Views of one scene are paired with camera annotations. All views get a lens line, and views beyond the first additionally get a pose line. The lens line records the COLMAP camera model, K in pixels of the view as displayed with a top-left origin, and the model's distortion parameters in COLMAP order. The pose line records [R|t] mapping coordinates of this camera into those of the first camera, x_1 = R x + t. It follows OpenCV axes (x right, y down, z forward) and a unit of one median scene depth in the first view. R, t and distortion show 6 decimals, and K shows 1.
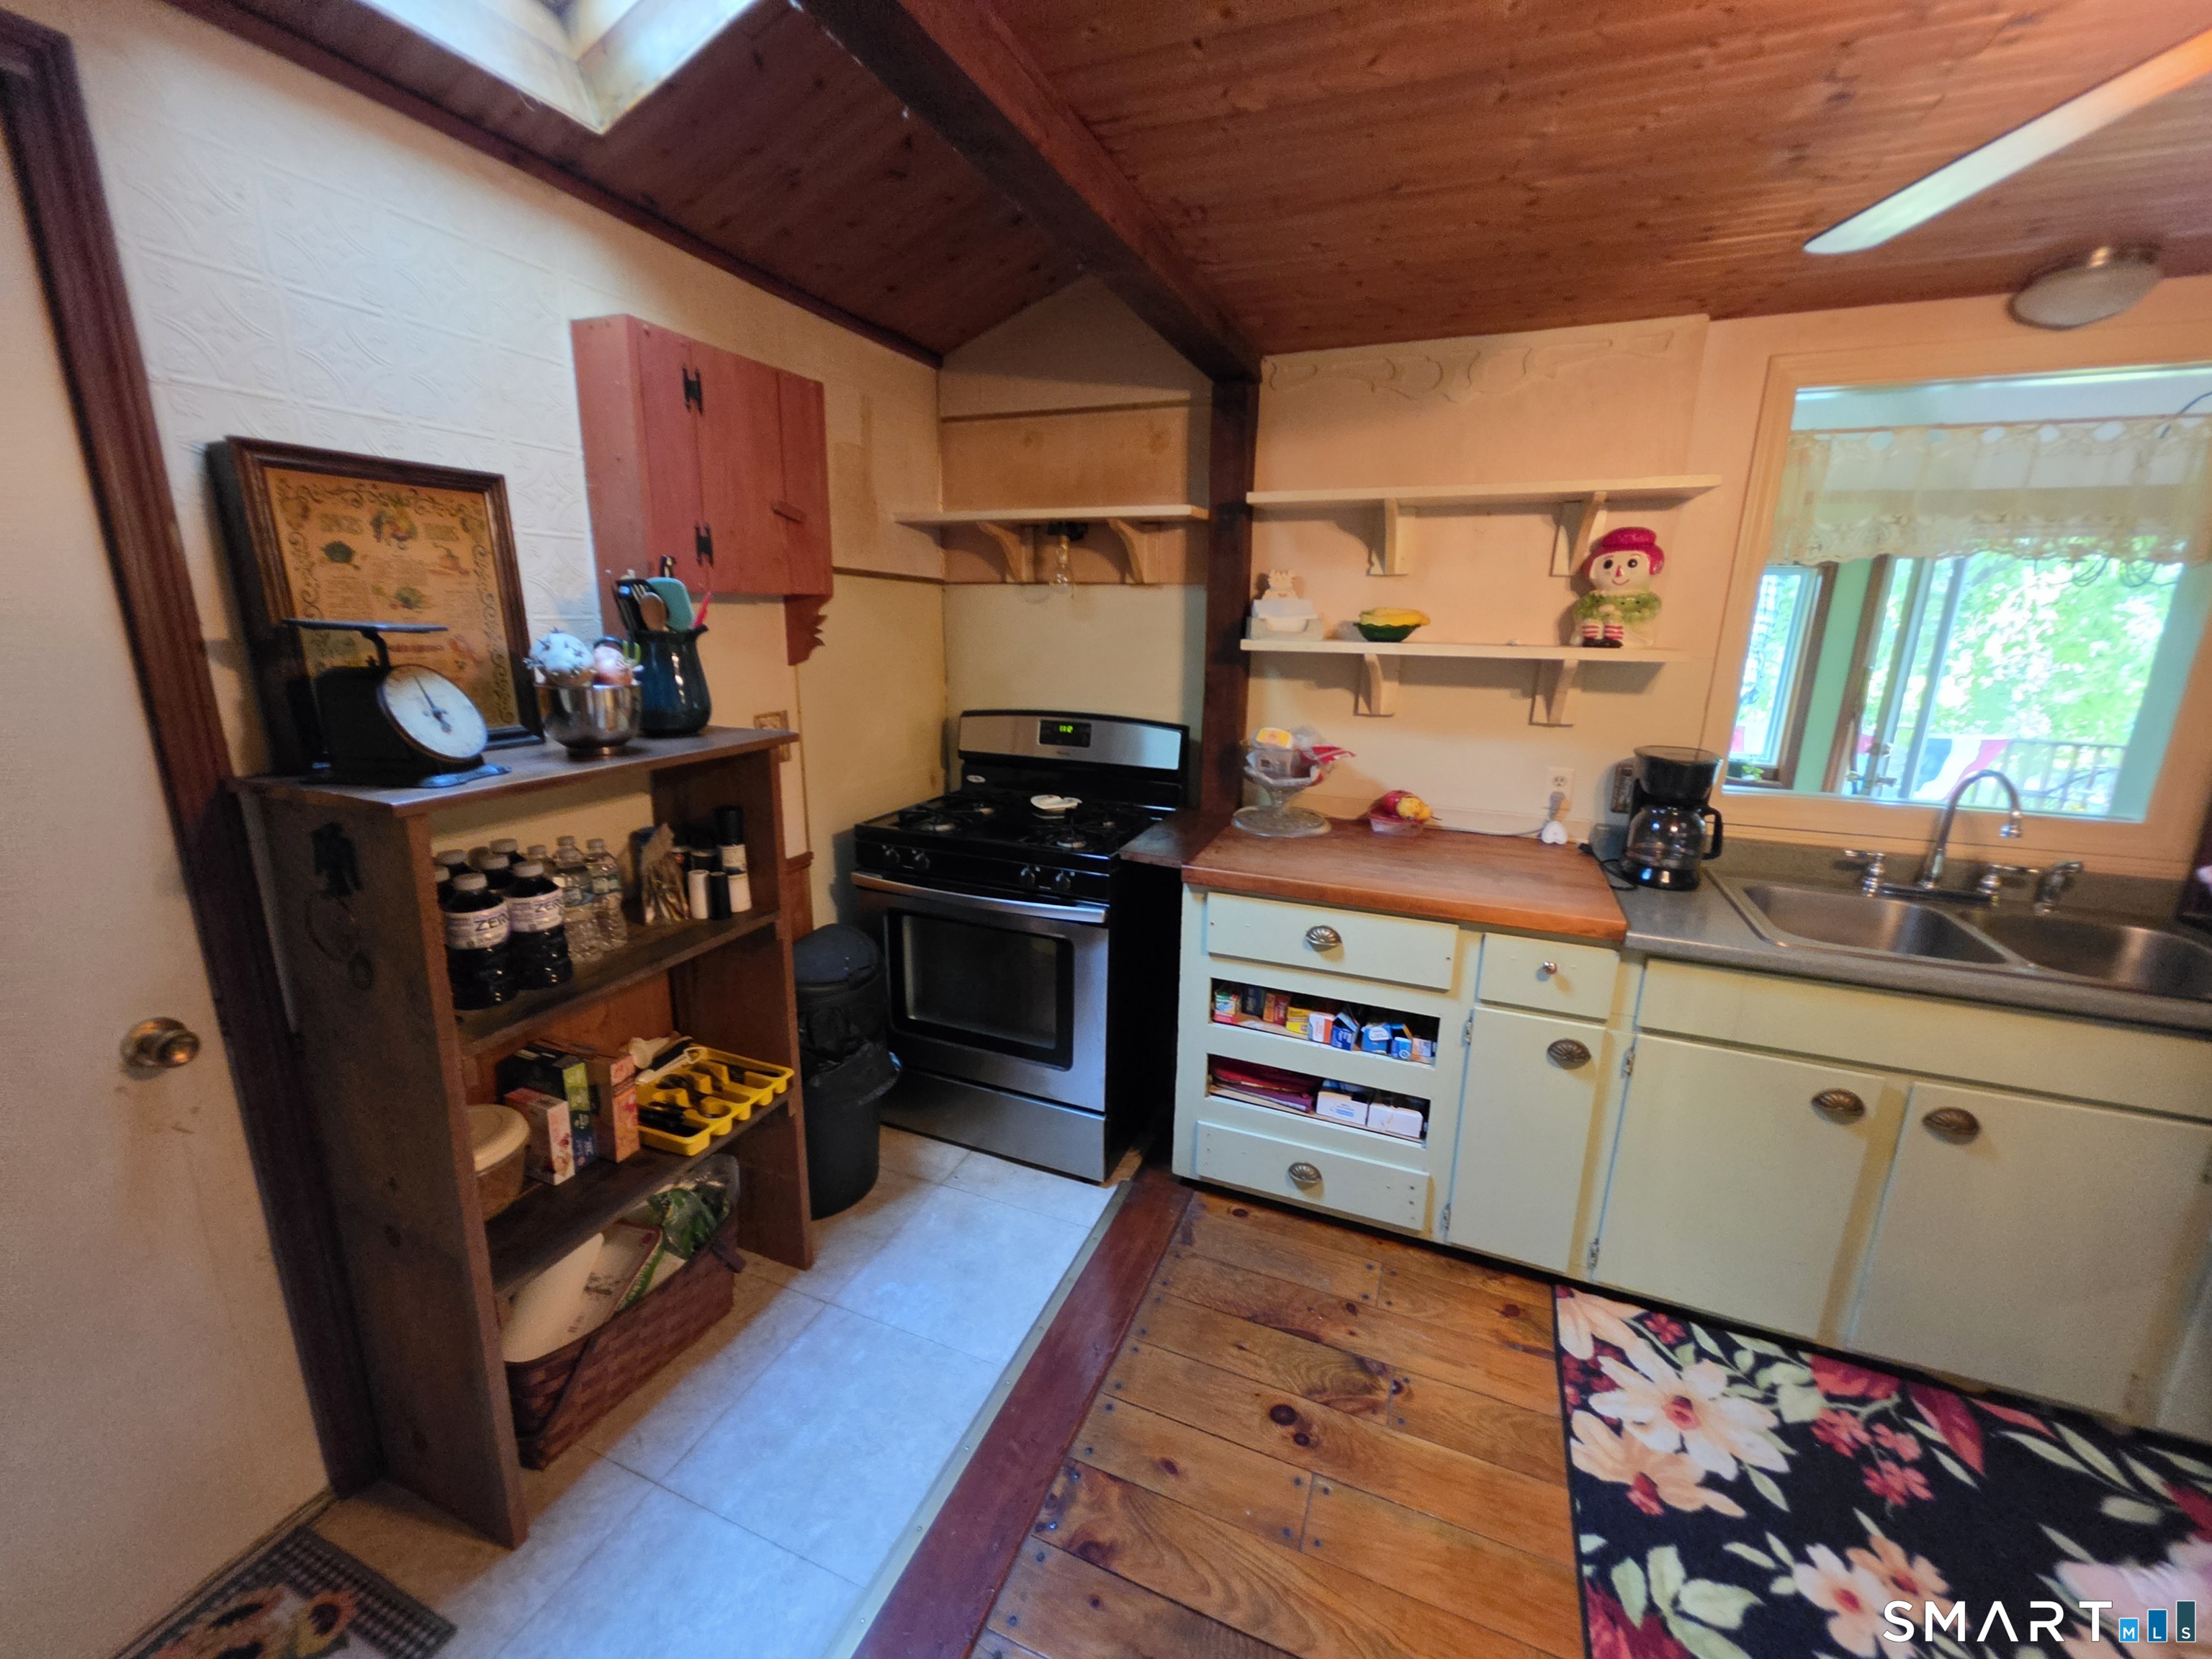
lens RADIAL K [[890.5, 0, 1088.0], [0, 890.5, 829.5], [0, 0, 1]] dist [0.000281, 0.000085]
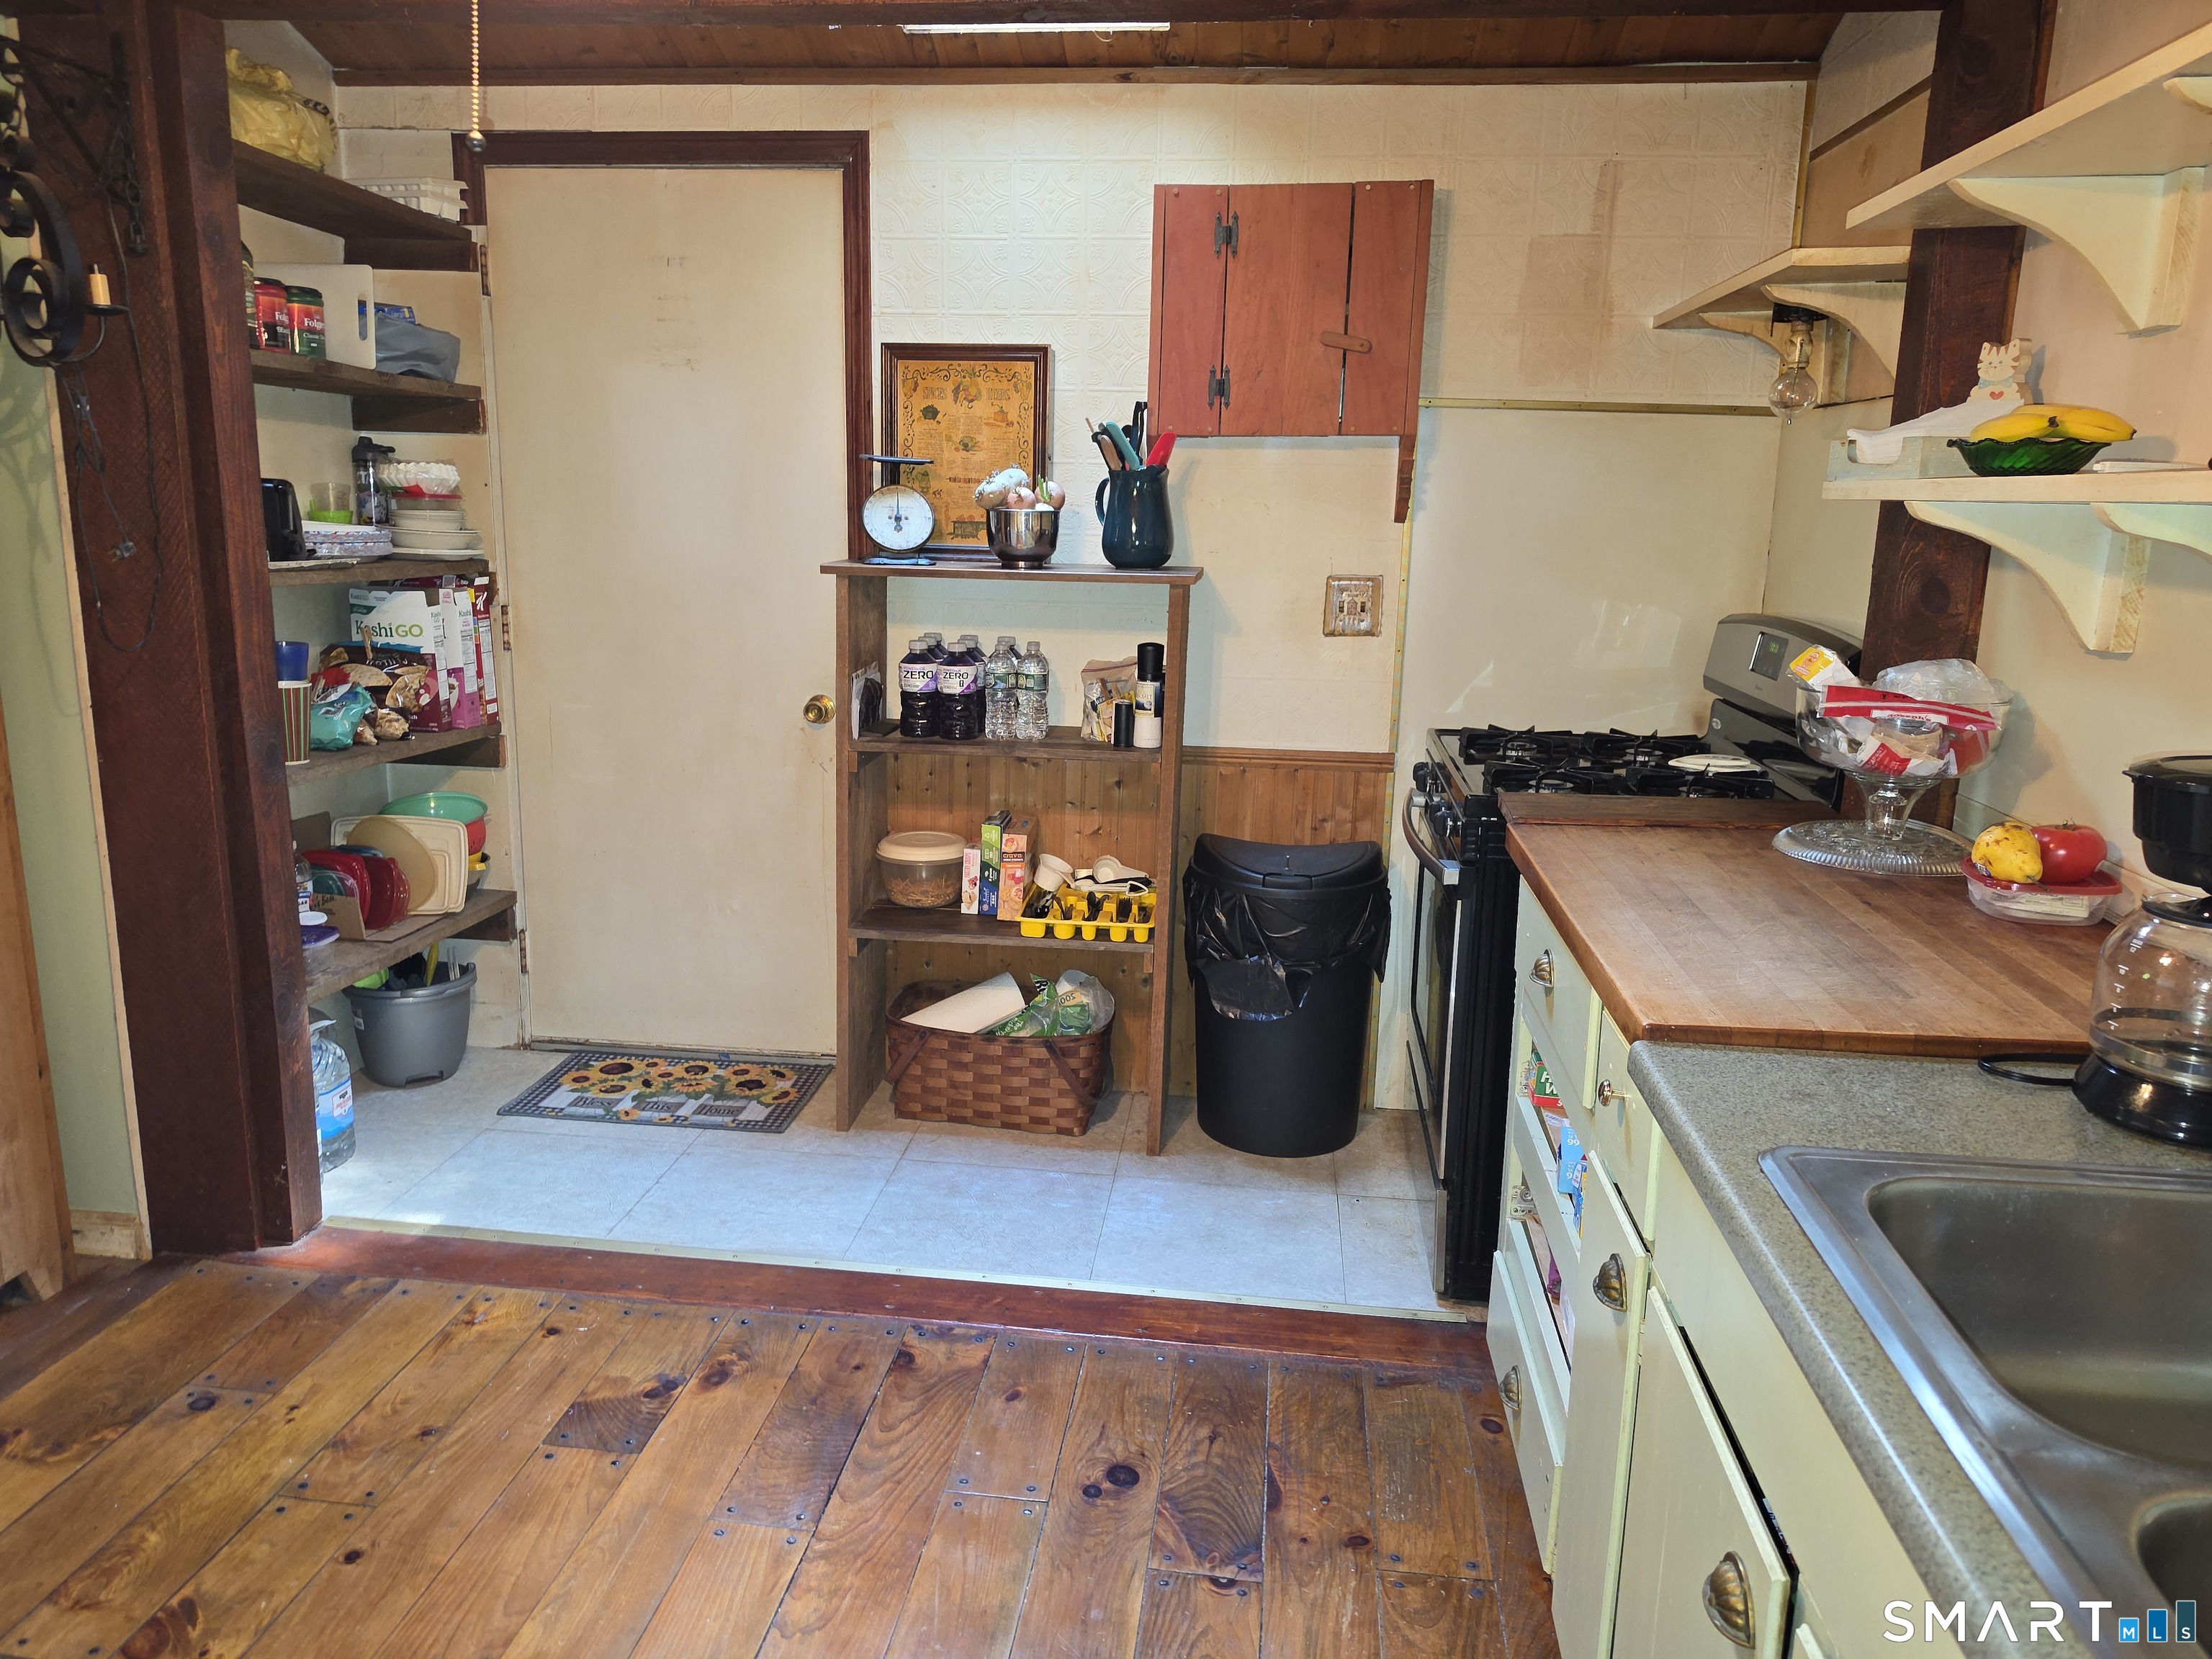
lens RADIAL K [[1527.4, 0, 1079.2], [0, 1527.4, 820.1], [0, 0, 1]] dist [0.044683, -0.031810]
pose [[0.254400, 0.190594, -0.948132, 1.230257], [-0.244746, 0.961162, 0.127544, -0.031466], [0.935618, 0.199604, 0.291166, 0.436053]]
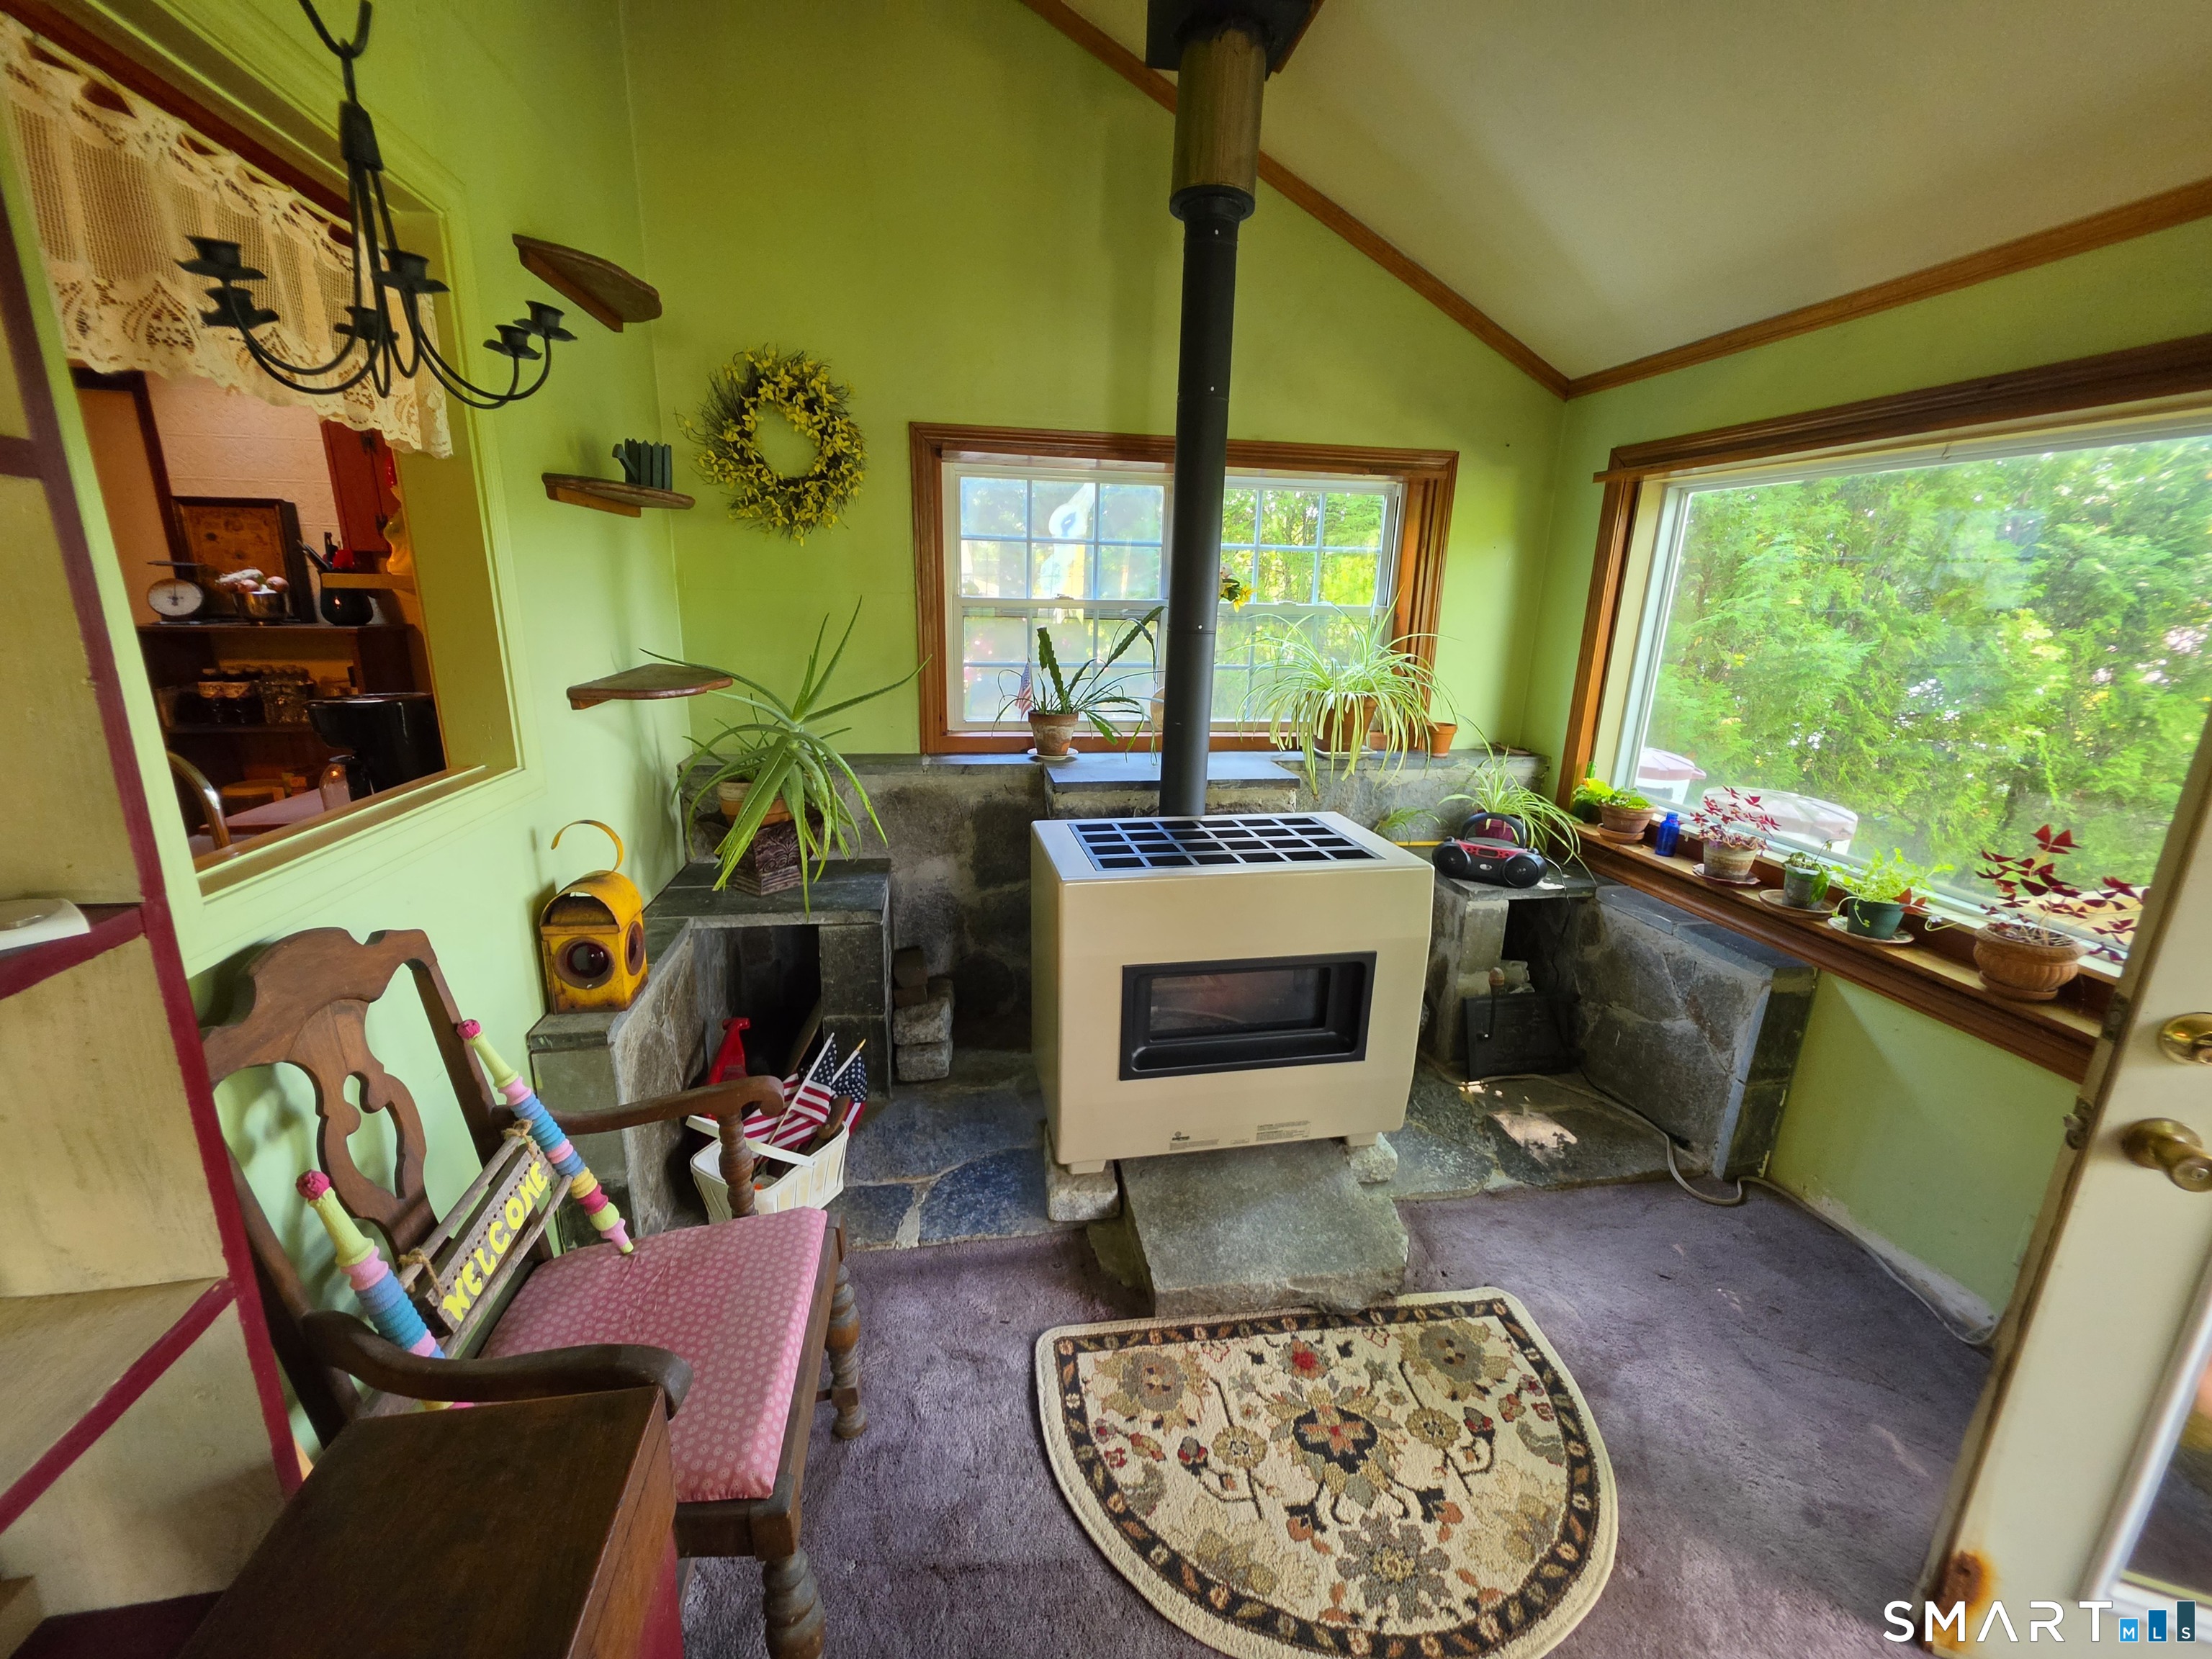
lens RADIAL K [[890.5, 0, 1089.8], [0, 890.5, 827.2], [0, 0, 1]] dist [0.000281, 0.000085]
pose [[0.538876, 0.209335, -0.815961, 1.941665], [-0.211748, 0.971191, 0.109318, -0.219189], [0.815338, 0.113869, 0.567678, 1.185204]]
